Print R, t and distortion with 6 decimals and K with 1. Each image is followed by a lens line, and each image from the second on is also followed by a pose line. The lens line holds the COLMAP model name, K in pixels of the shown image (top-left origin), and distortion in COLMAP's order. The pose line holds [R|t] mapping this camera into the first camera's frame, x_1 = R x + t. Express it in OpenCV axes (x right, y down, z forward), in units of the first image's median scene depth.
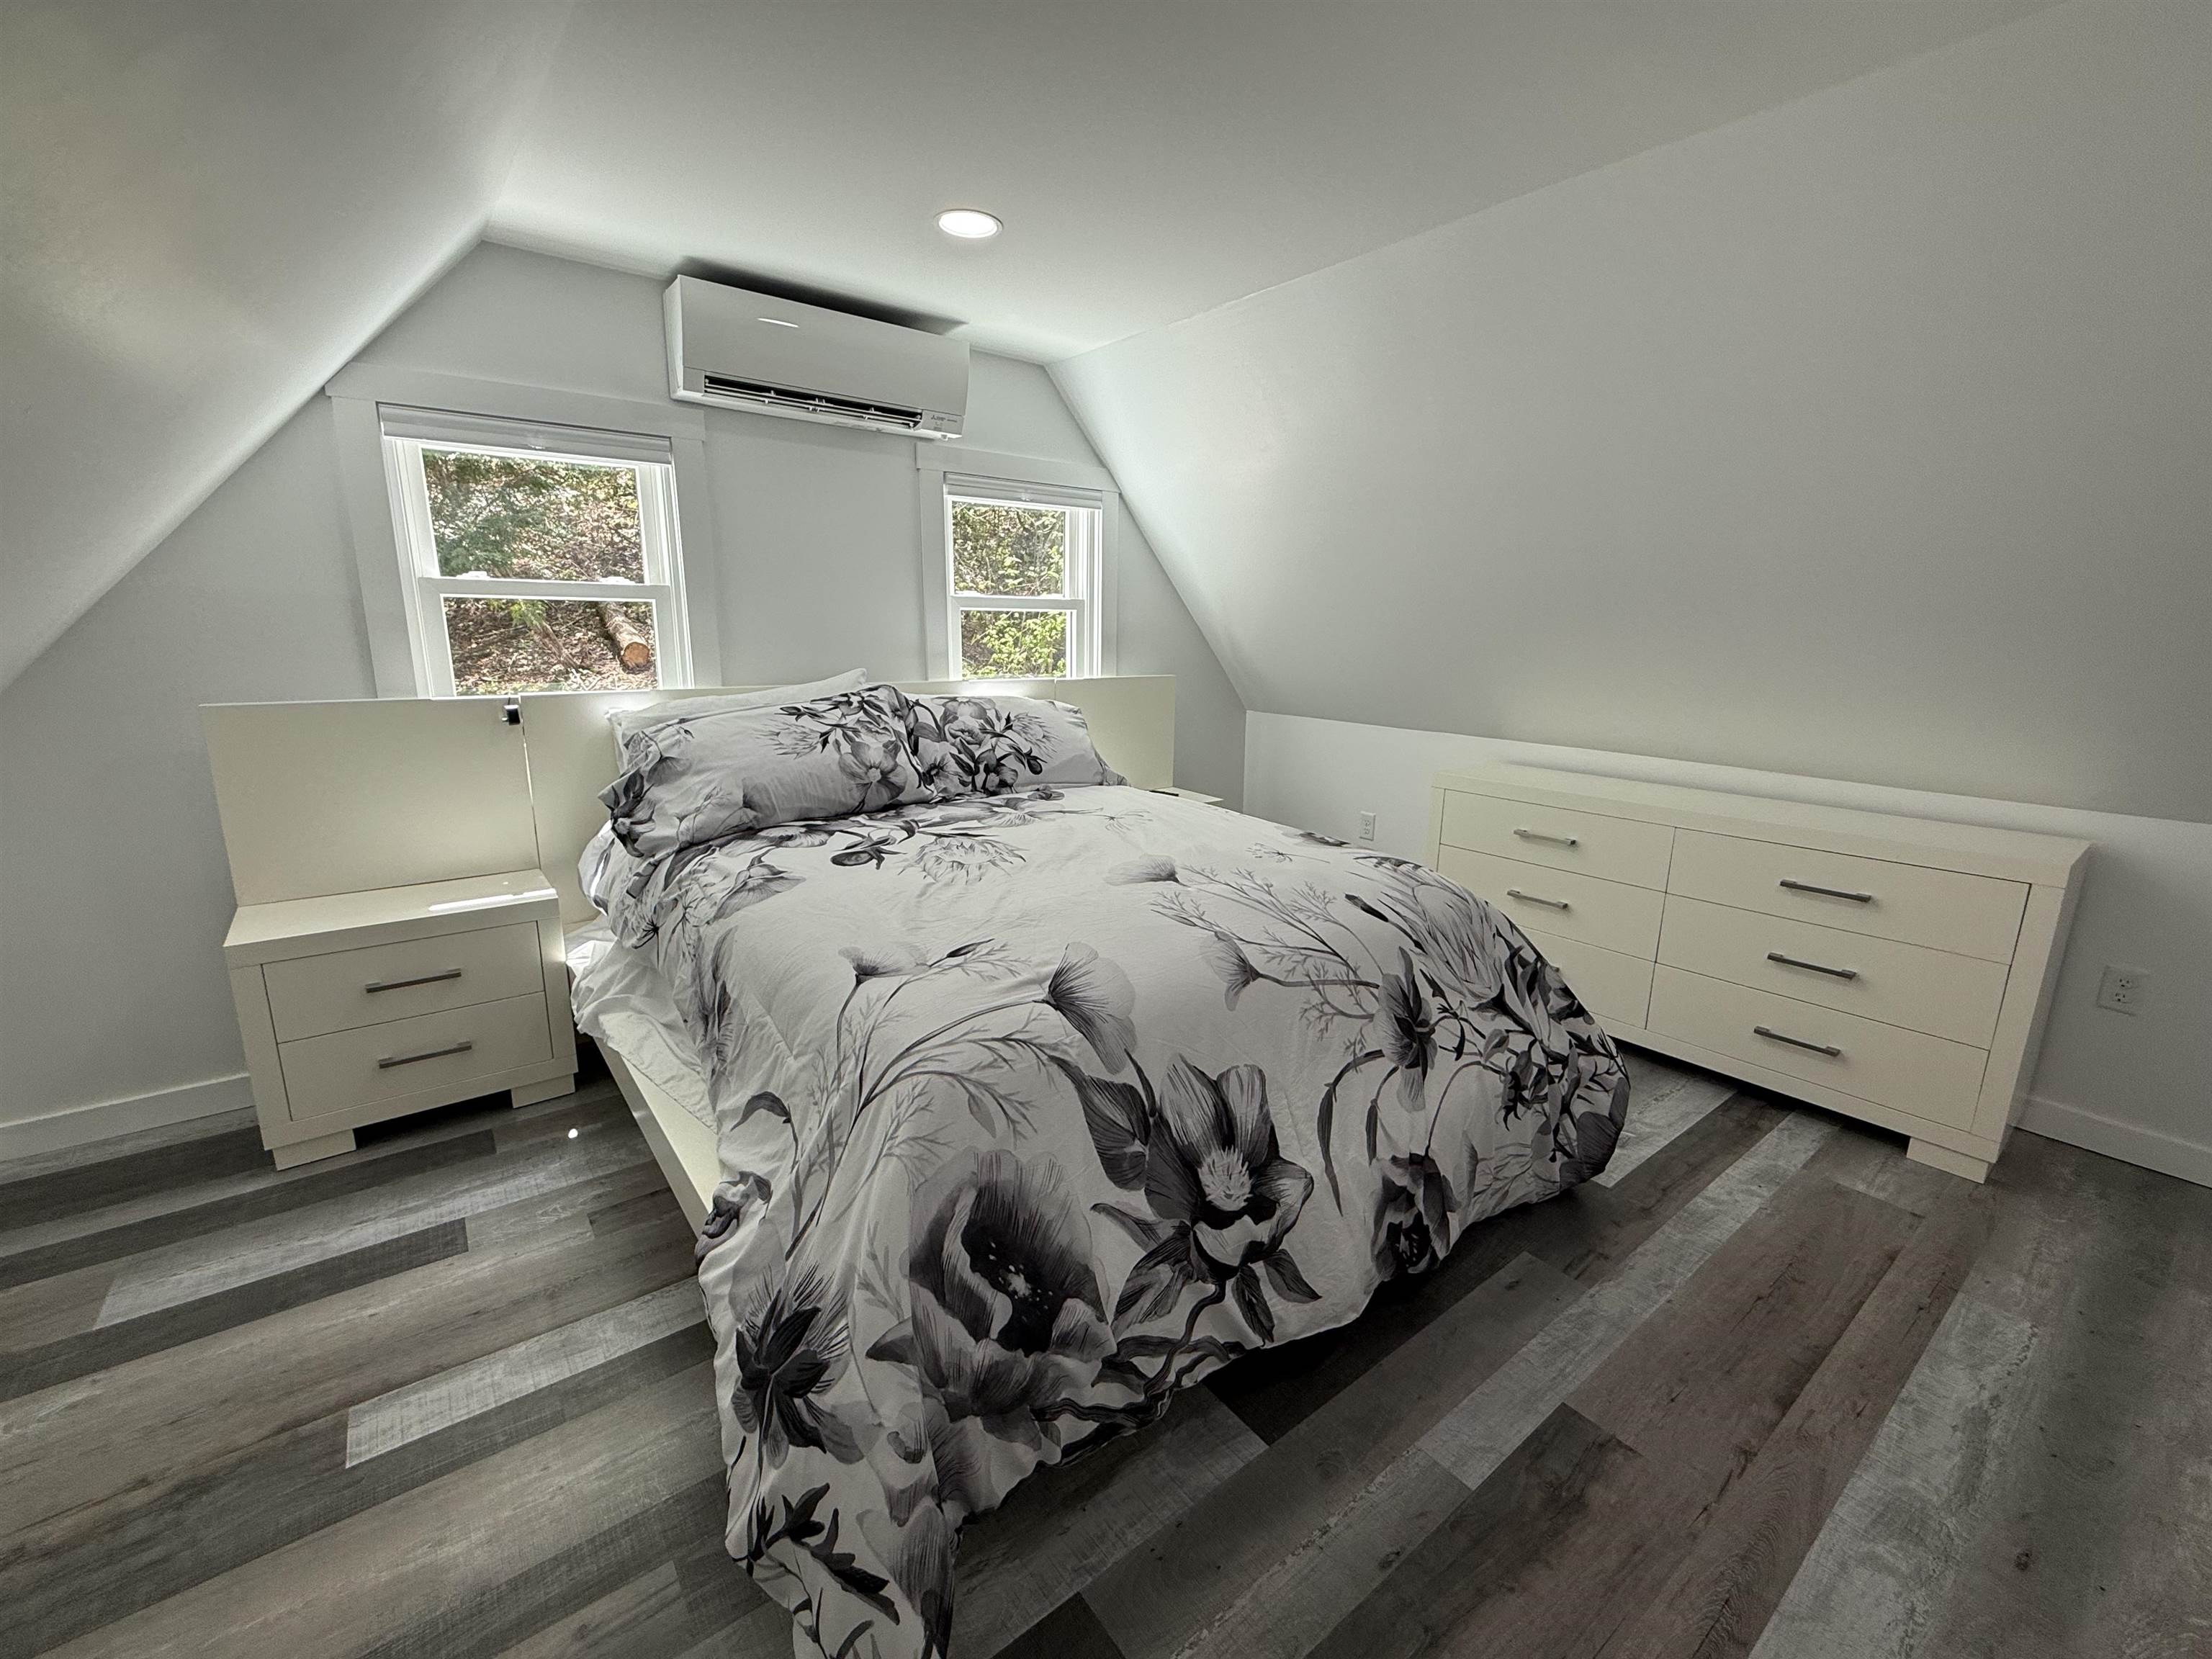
lens RADIAL K [[918.4, 0, 1110.4], [0, 918.4, 825.9], [0, 0, 1]] dist [0.000901, 0.000206]
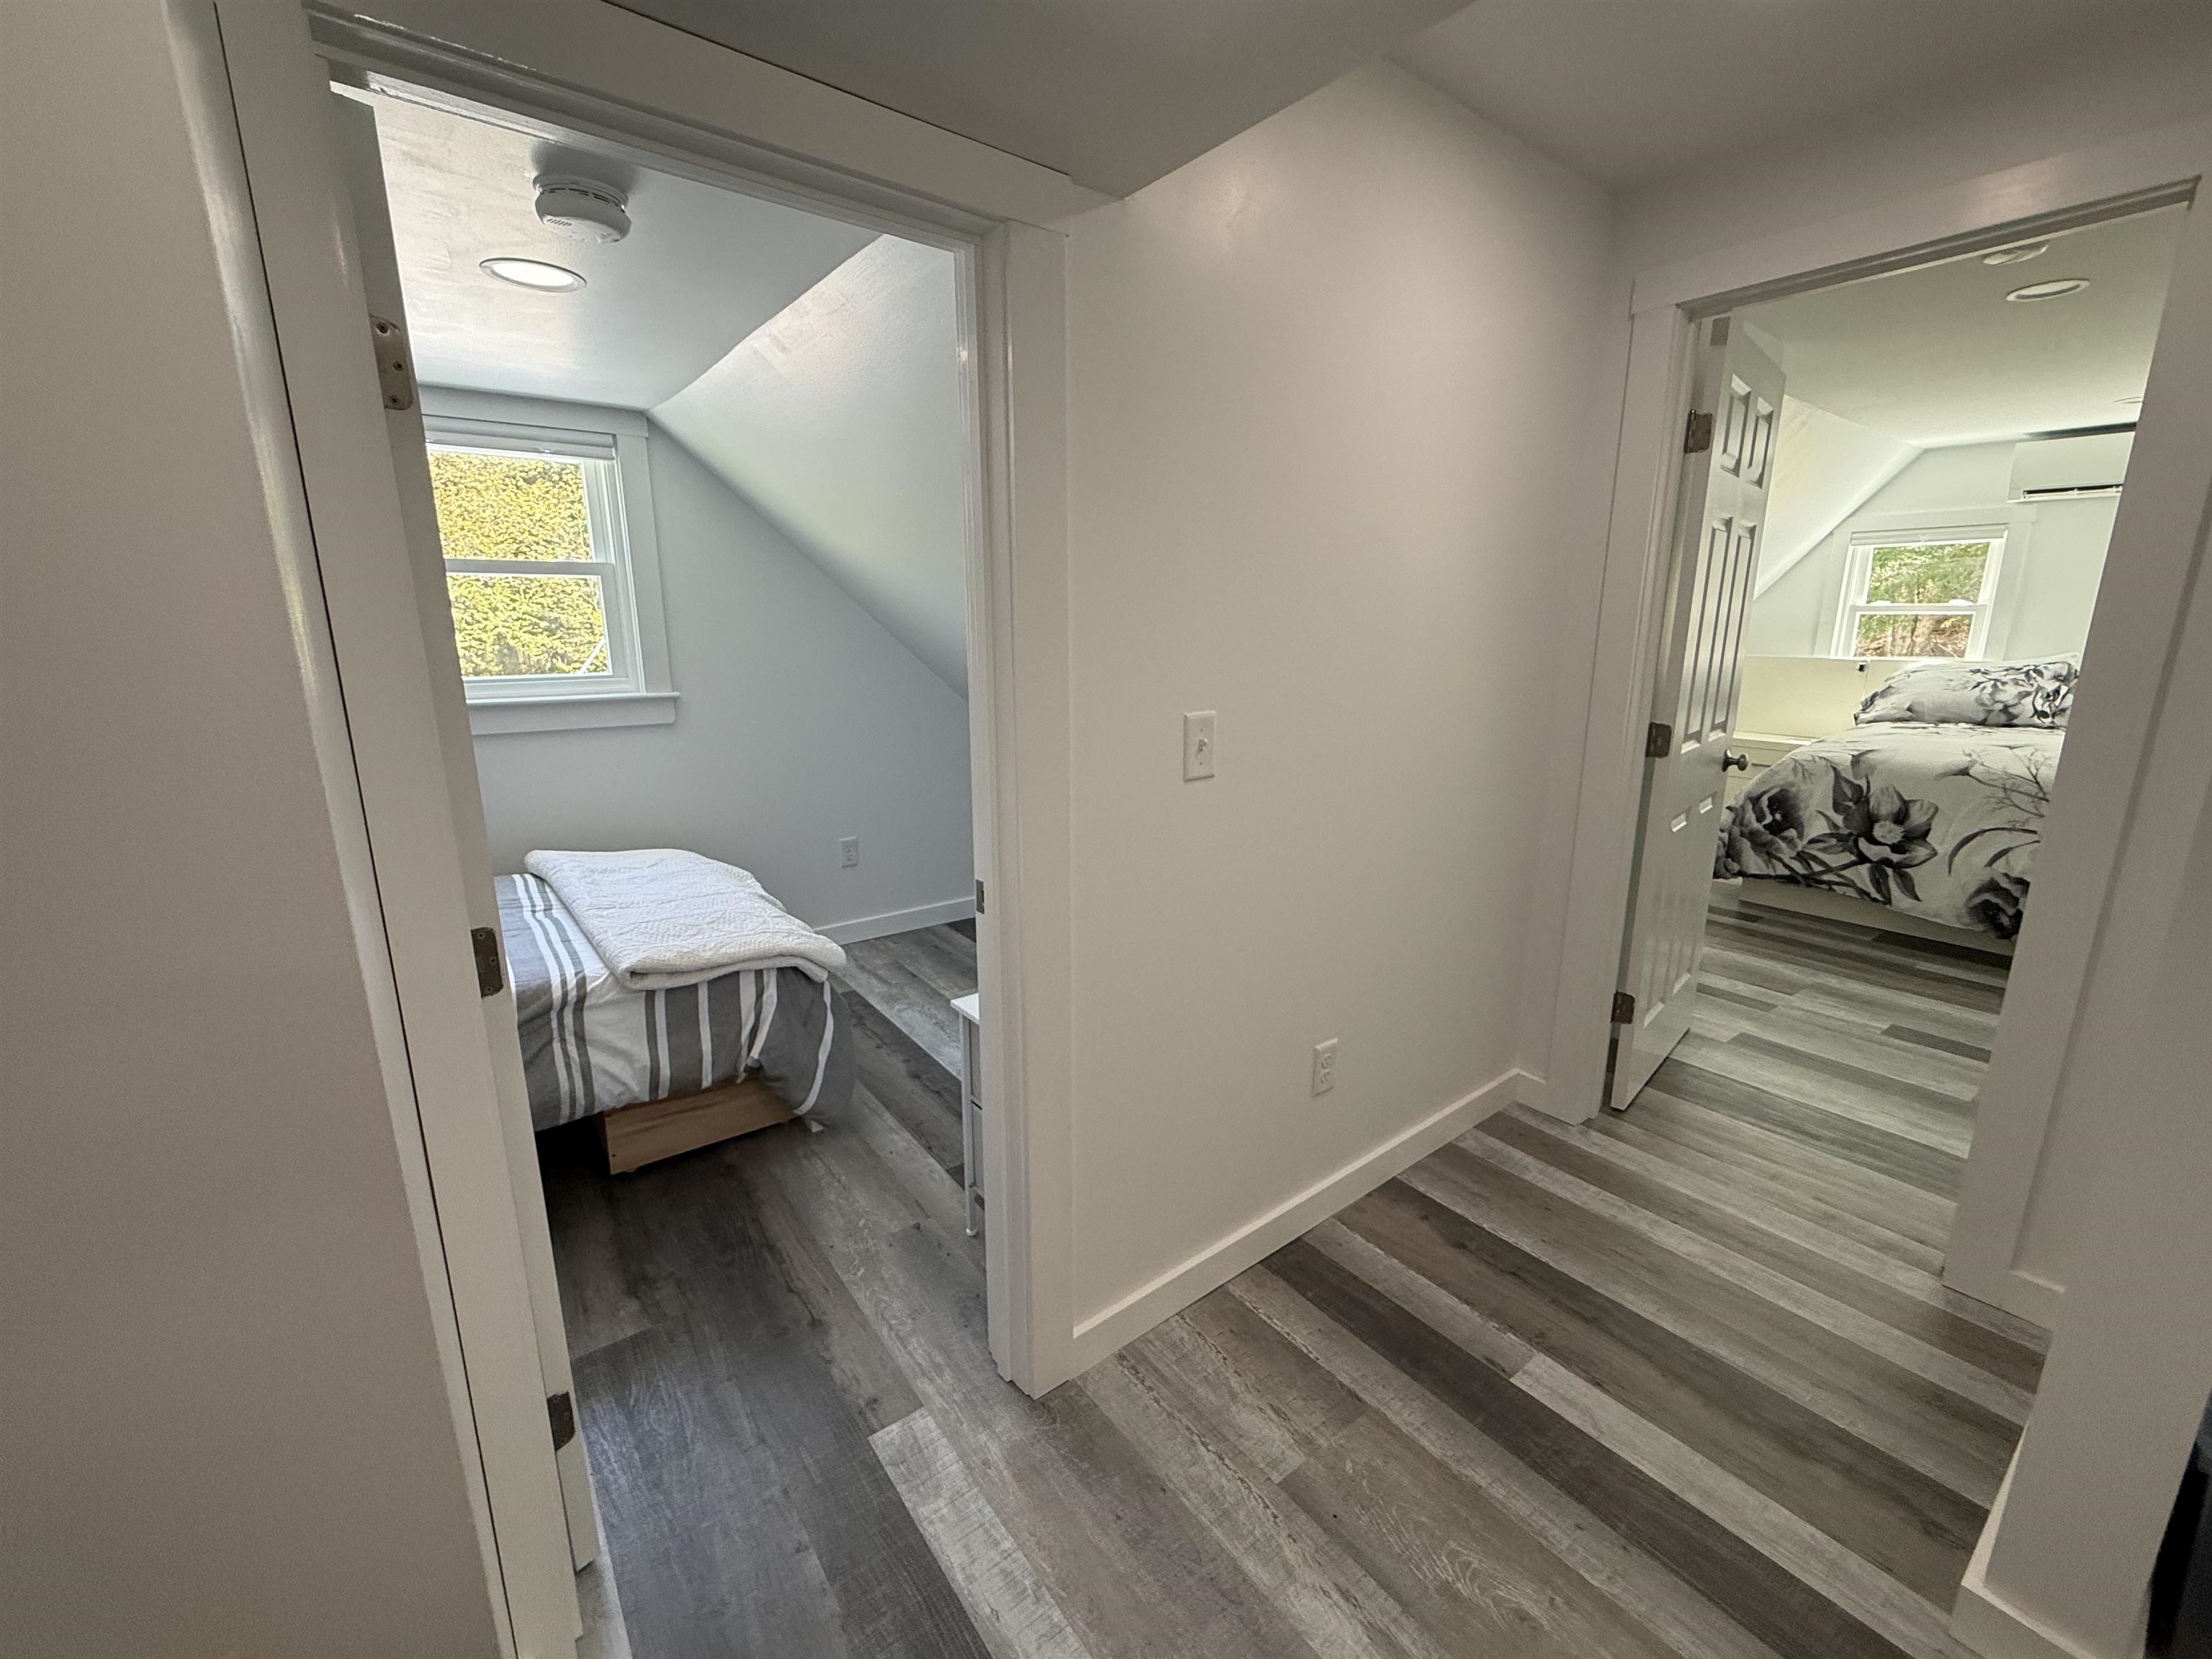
lens RADIAL K [[918.4, 0, 1101.6], [0, 918.4, 824.8], [0, 0, 1]] dist [0.000901, 0.000206]
pose [[-0.010886, 0.209852, -0.977673, 2.884785], [-0.215663, 0.954227, 0.207221, 0.317630], [0.976407, 0.213104, 0.034869, -1.385897]]
